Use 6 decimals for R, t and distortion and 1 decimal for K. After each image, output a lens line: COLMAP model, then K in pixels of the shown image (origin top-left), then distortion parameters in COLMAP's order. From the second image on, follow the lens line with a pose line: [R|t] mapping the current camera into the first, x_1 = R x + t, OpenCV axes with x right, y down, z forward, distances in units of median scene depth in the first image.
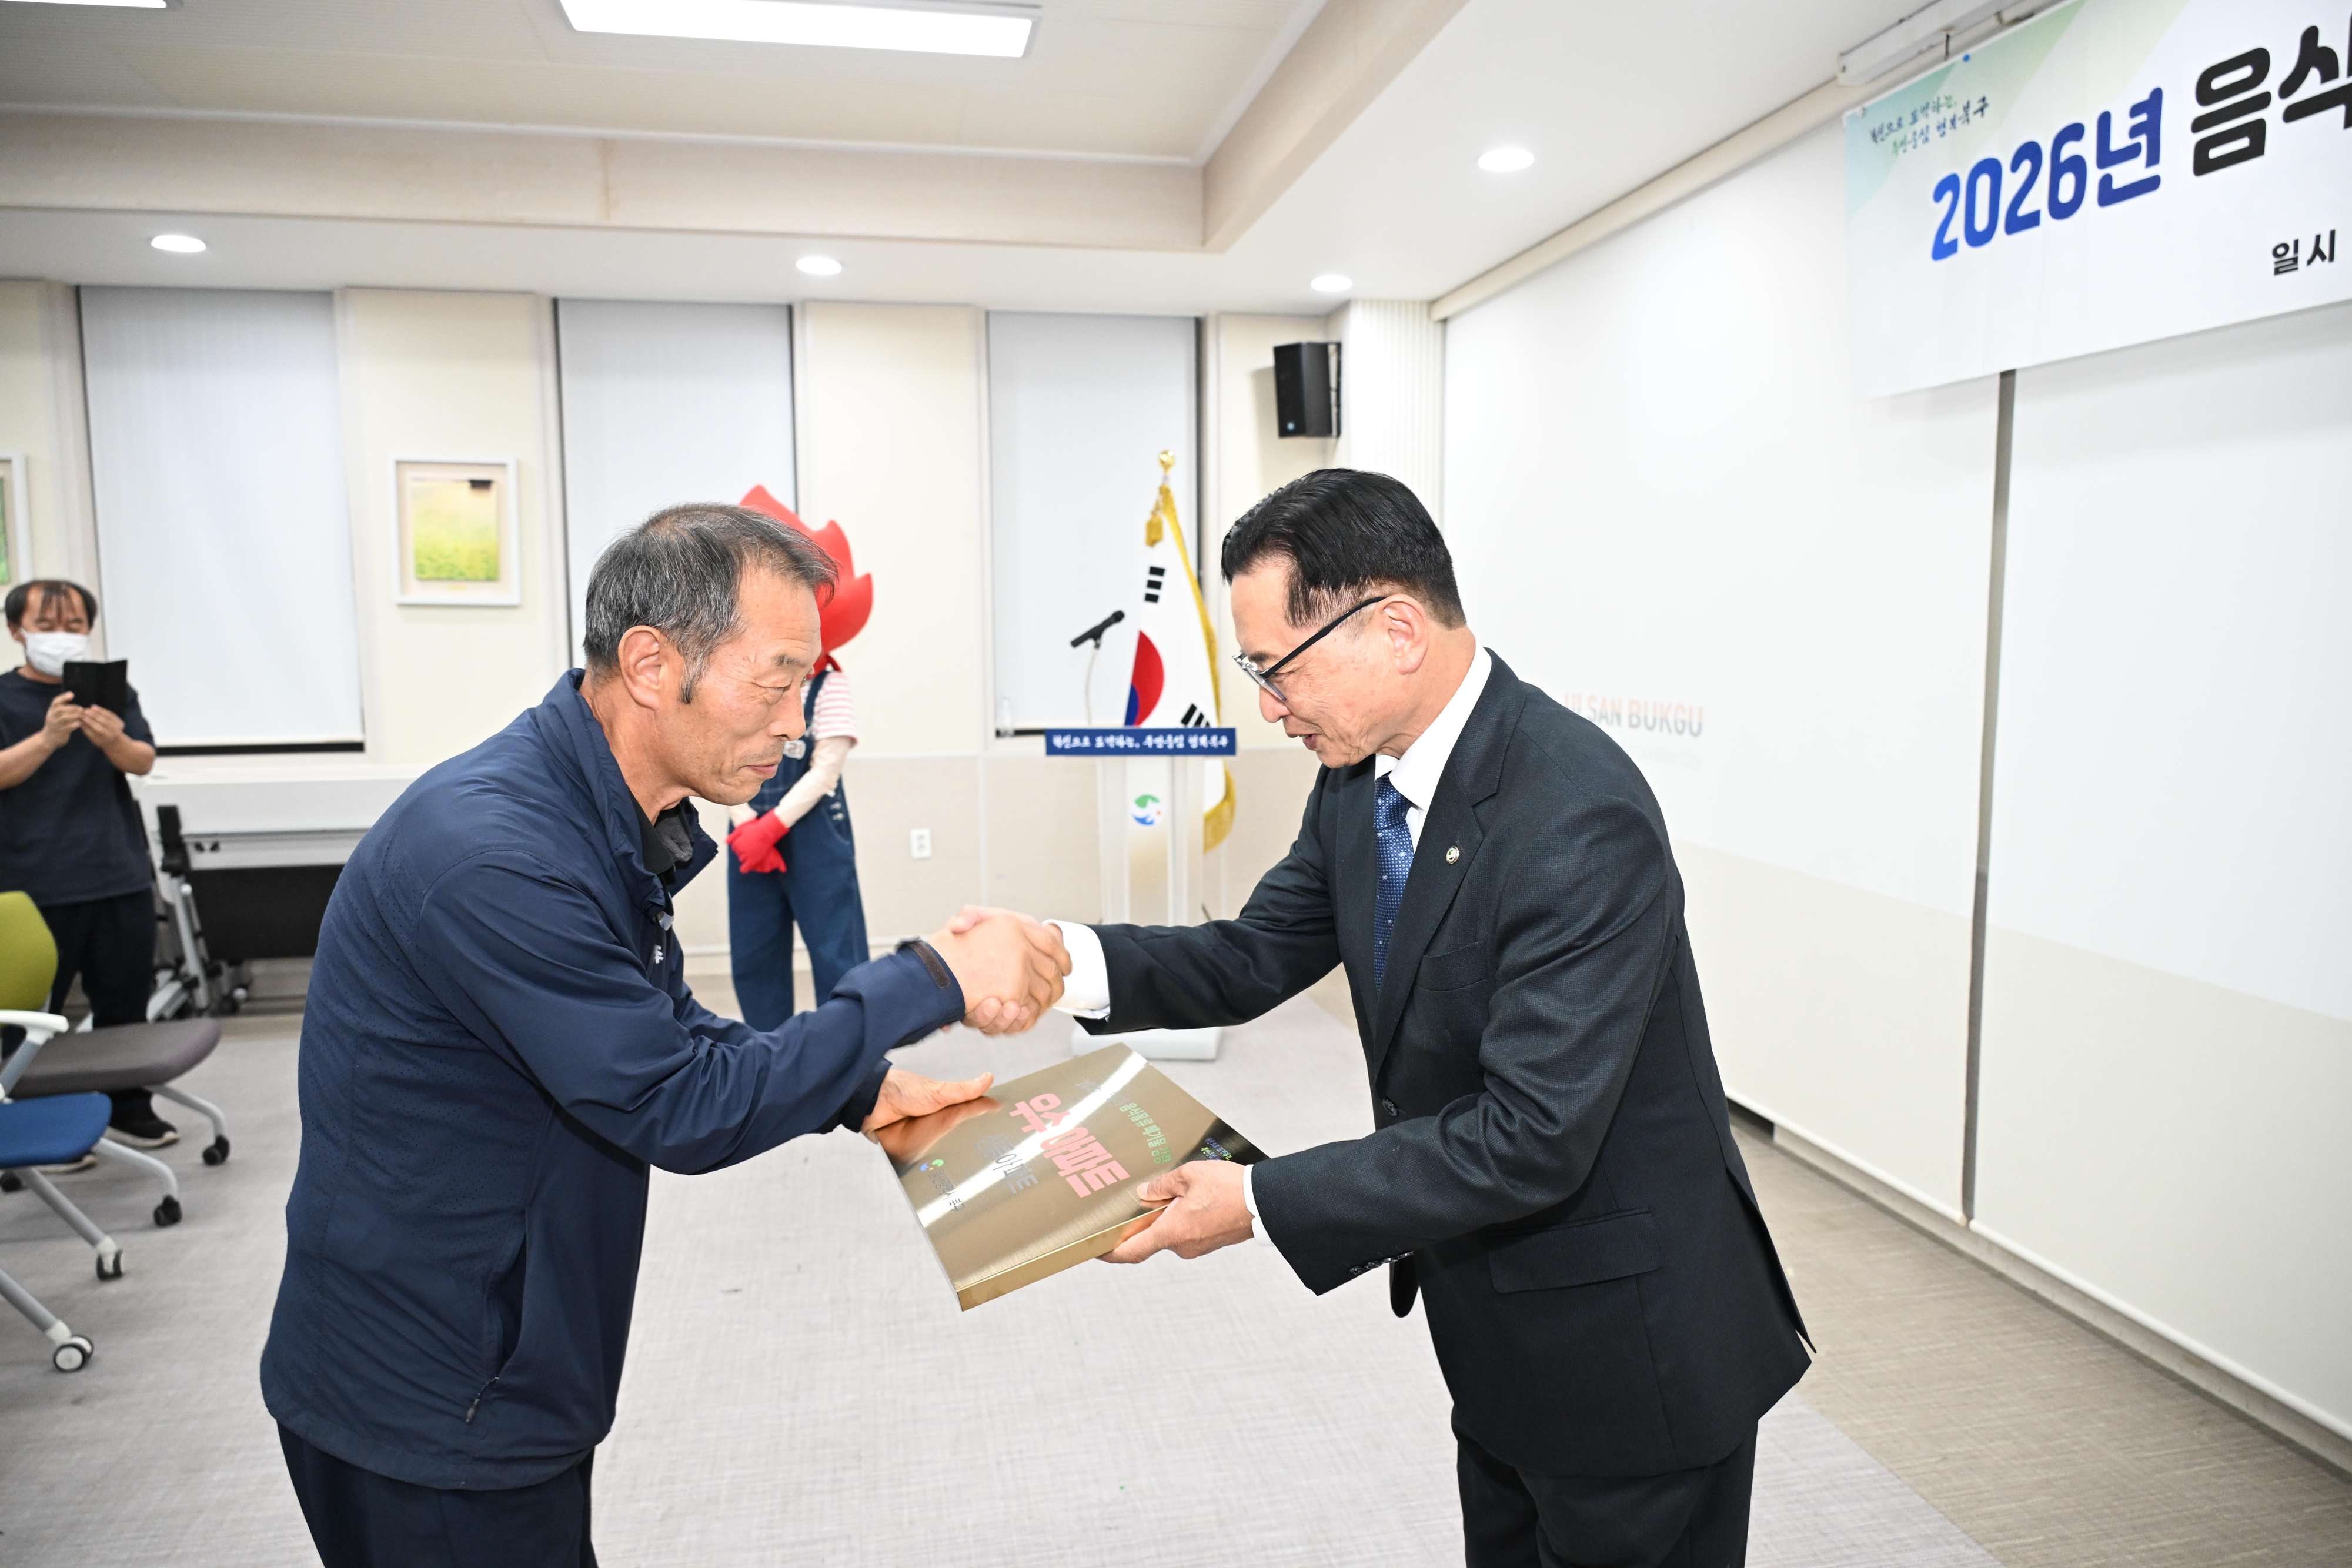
lens RADIAL K [[1540.1, 0, 1164.4], [0, 1540.1, 775.5], [0, 0, 1]] dist [0.011463, -0.017516]
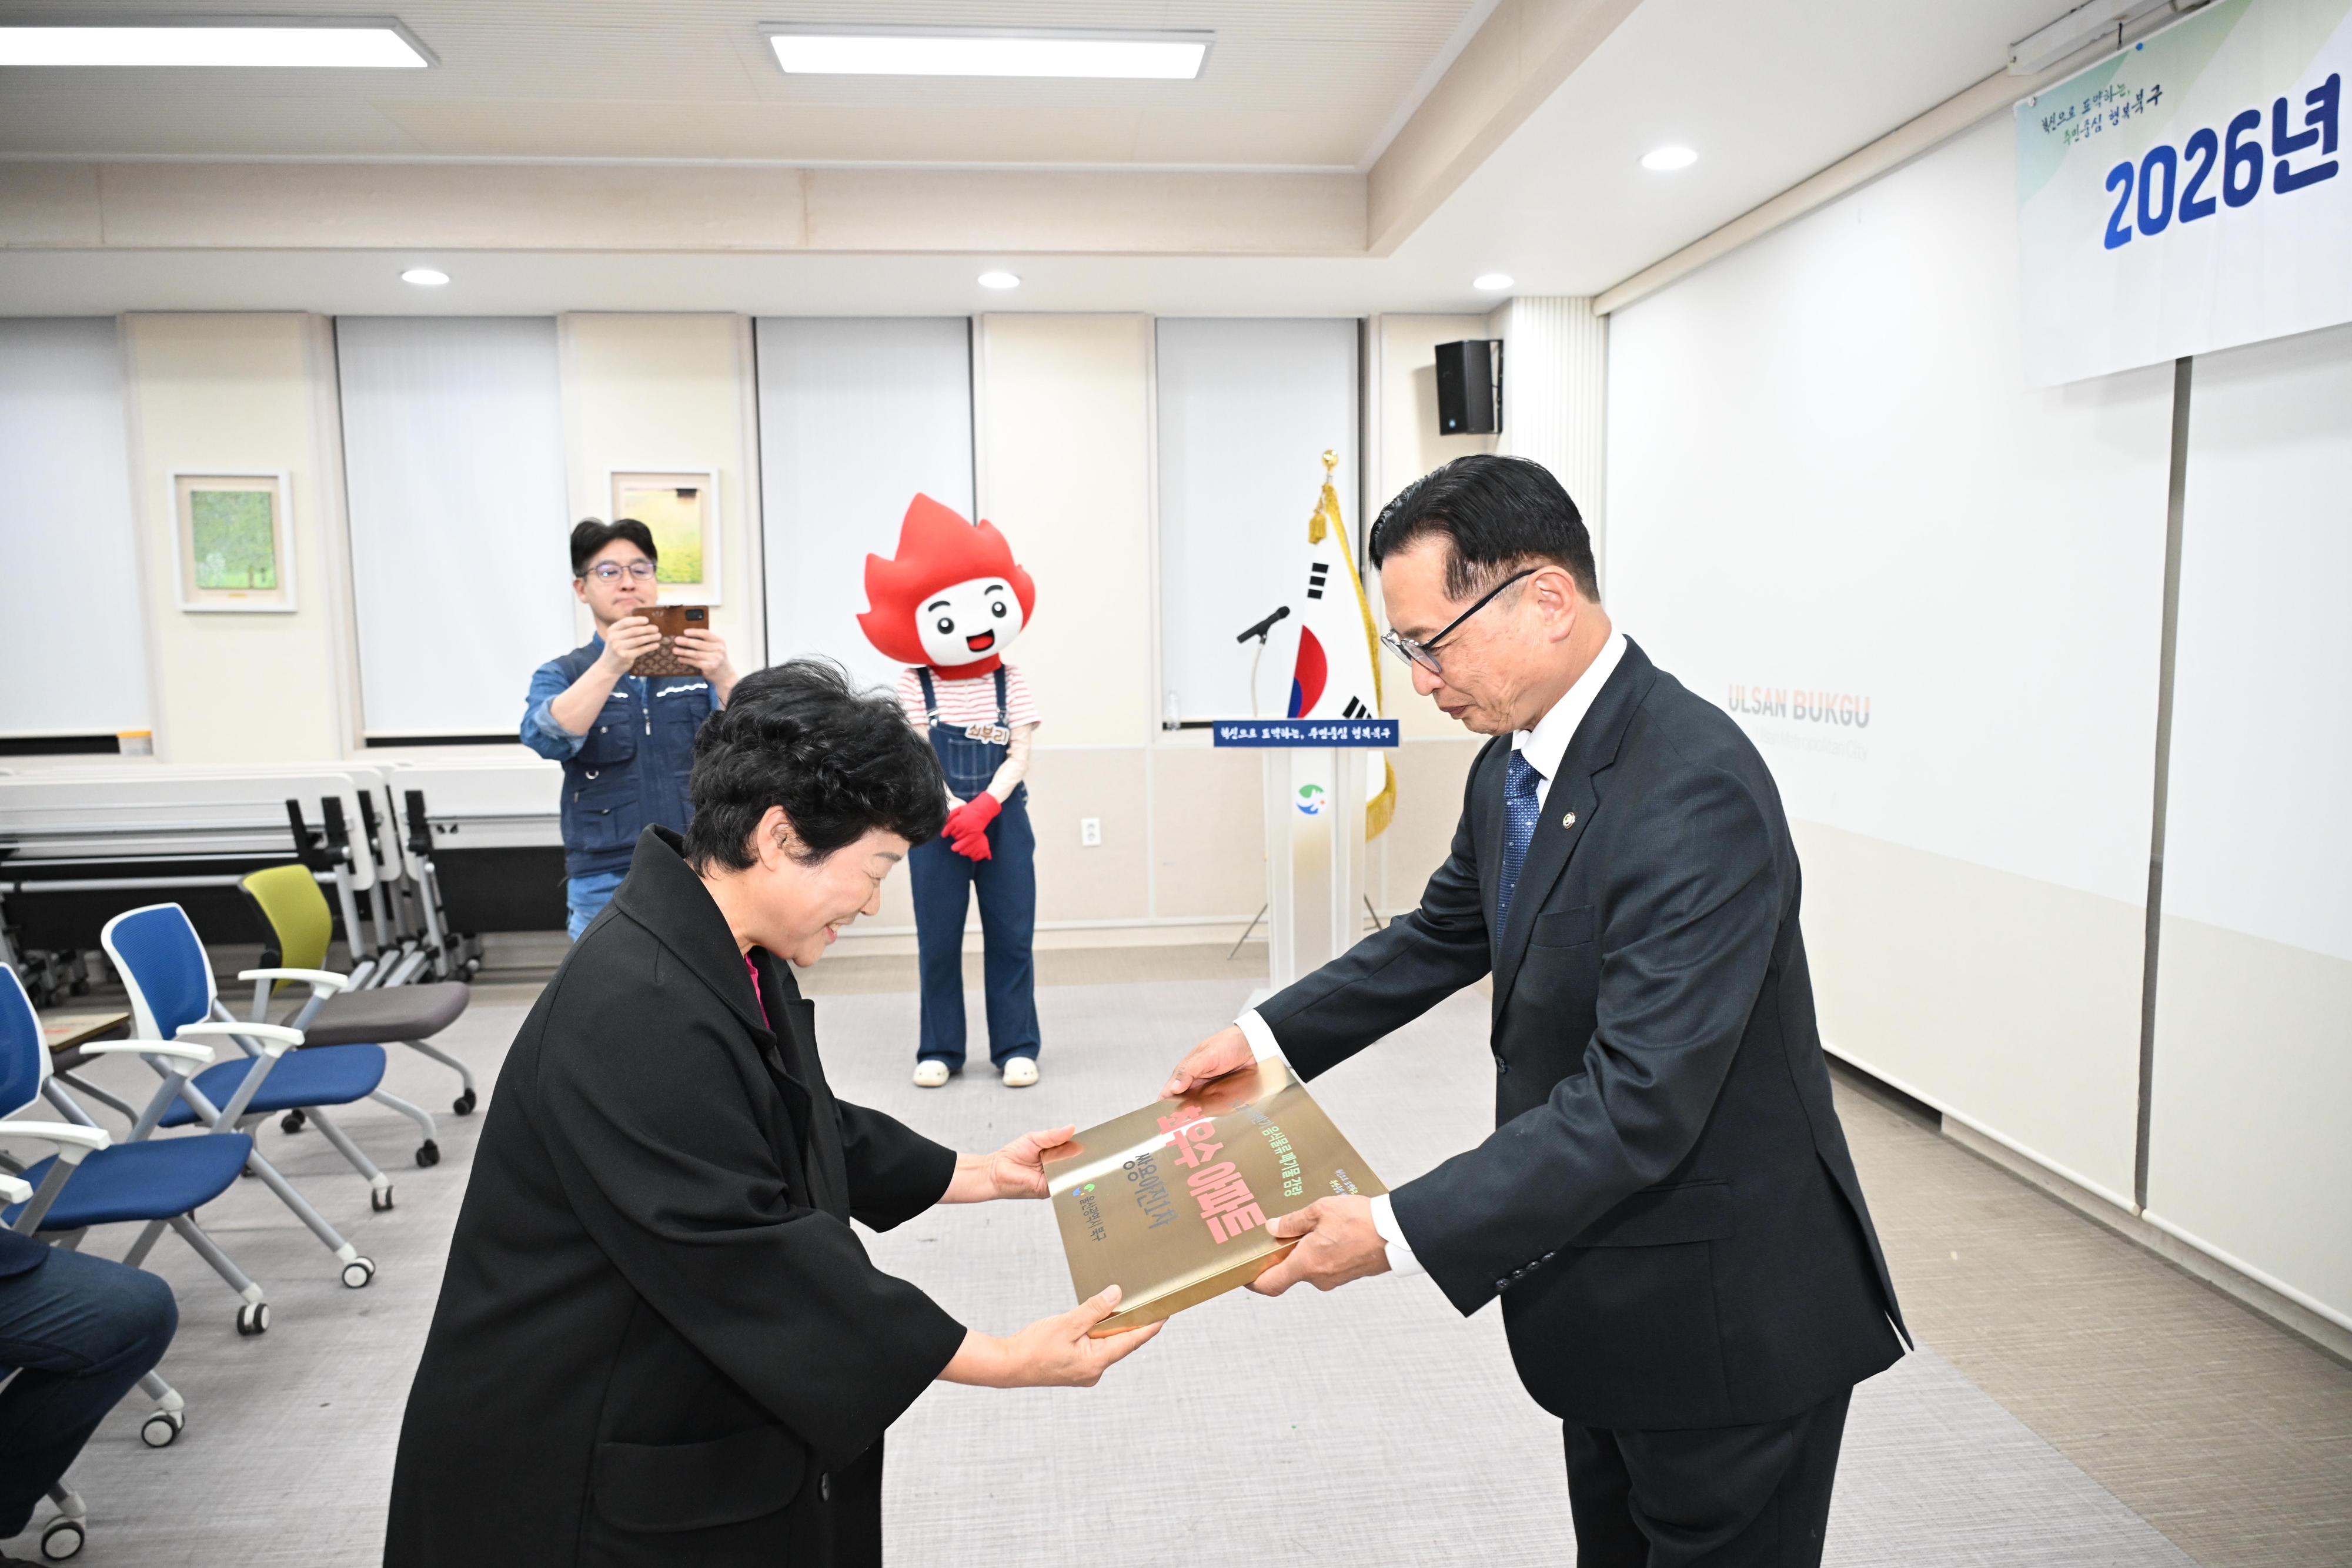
lens RADIAL K [[1540.1, 0, 1166.9], [0, 1540.1, 774.1], [0, 0, 1]] dist [0.011463, -0.017516]
pose [[0.995071, 0.002251, -0.099141, -0.008089], [-0.002127, 0.999997, 0.001358, 0.006792], [0.099144, -0.001141, 0.995072, -0.057606]]
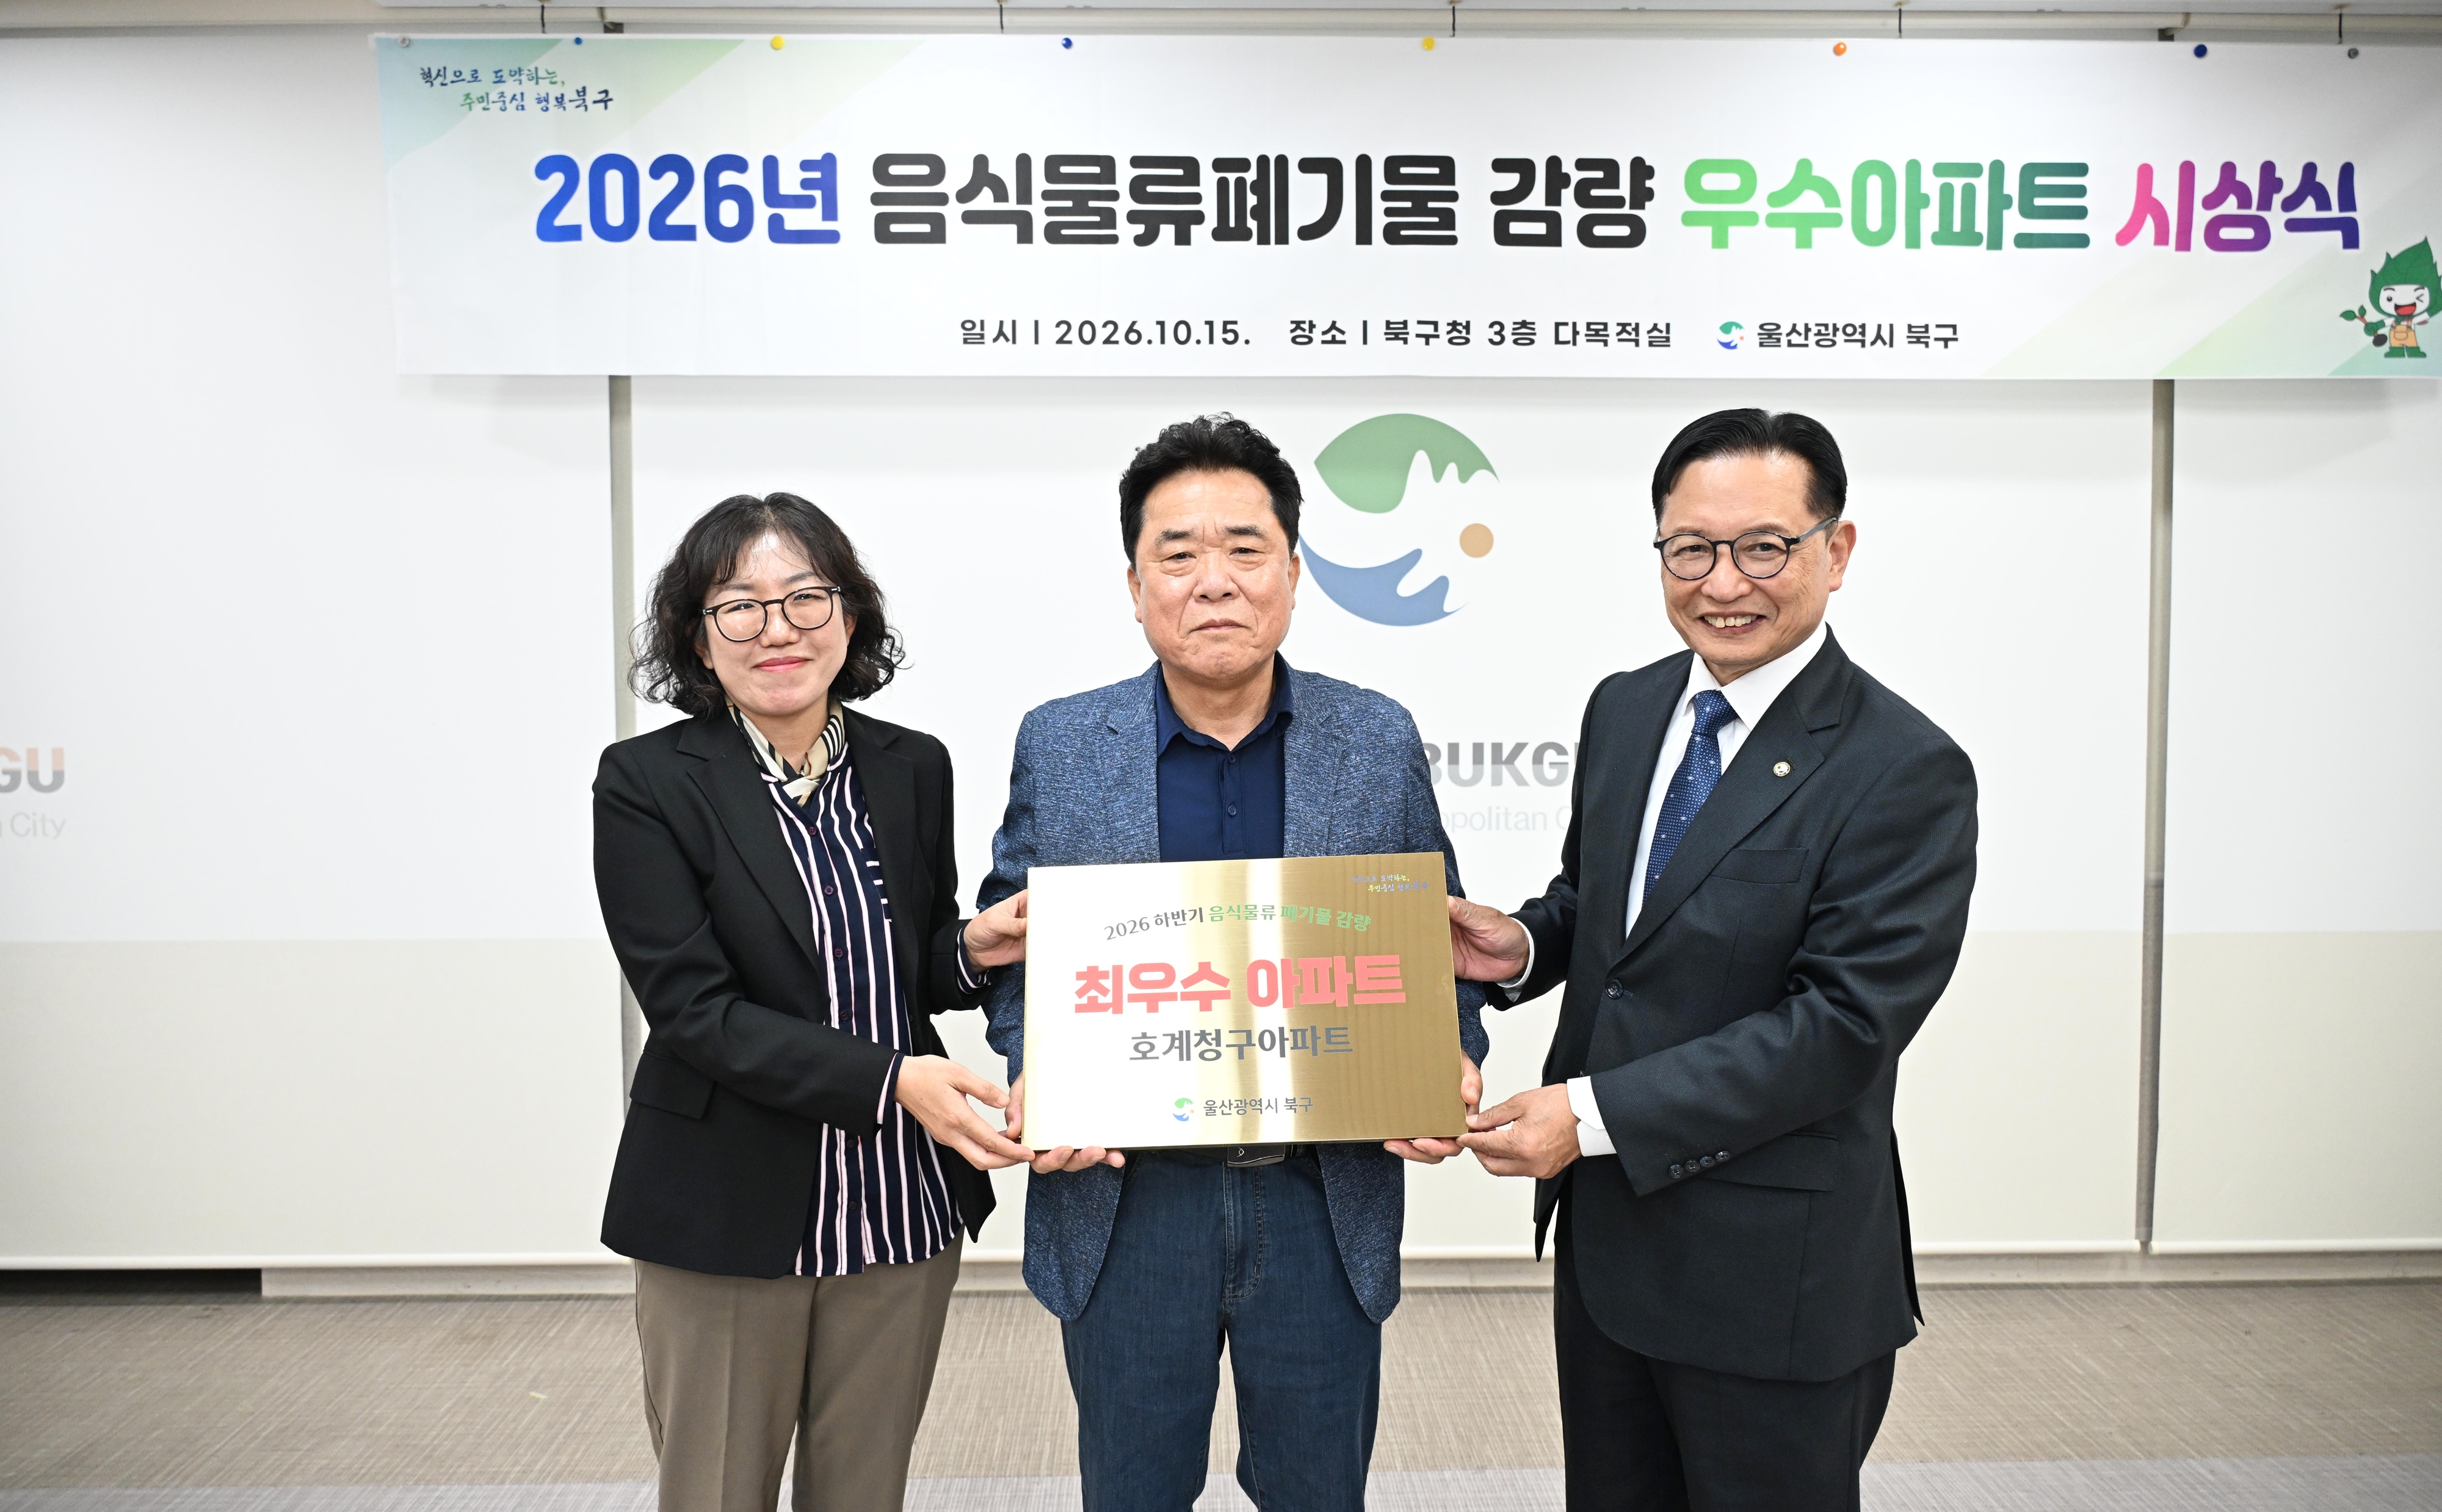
lens RADIAL K [[1592.6, 0, 1214.3], [0, 1592.6, 708.3], [0, 0, 1]] dist [0.009715, -0.014524]
pose [[0.173424, -0.027050, 0.984476, -0.396373], [0.103960, 0.994541, 0.009013, -0.019644], [-0.979345, 0.100783, 0.175289, 0.474801]]
